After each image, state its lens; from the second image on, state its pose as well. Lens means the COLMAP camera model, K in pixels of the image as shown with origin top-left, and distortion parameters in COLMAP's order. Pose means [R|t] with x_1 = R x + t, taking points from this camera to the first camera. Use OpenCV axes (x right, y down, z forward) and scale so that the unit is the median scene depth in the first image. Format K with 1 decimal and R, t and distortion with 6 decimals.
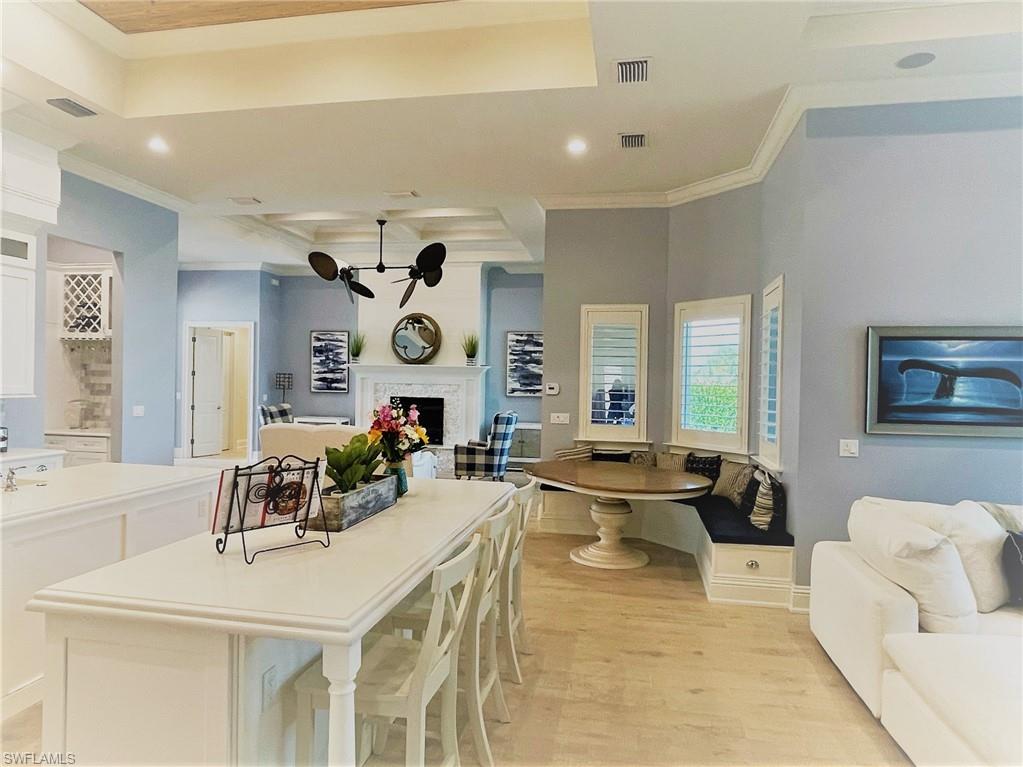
lens RADIAL K [[643.9, 0, 511.0], [0, 643.9, 386.7], [0, 0, 1]] dist [0.000278, -0.000063]
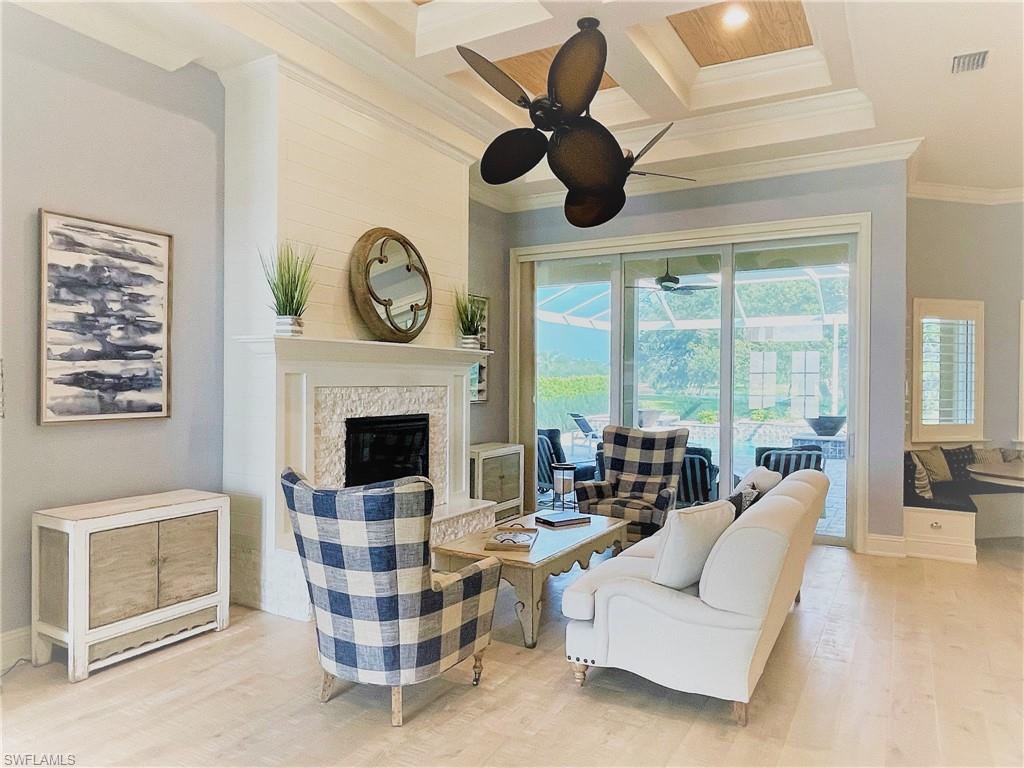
lens RADIAL K [[675.3, 0, 512.2], [0, 675.3, 382.2], [0, 0, 1]] dist [-0.030968, -0.000934]
pose [[0.329921, -0.021973, 0.943753, -0.522026], [0.003369, 0.999750, 0.022099, -0.016314], [-0.944003, -0.004111, 0.329912, 0.711523]]
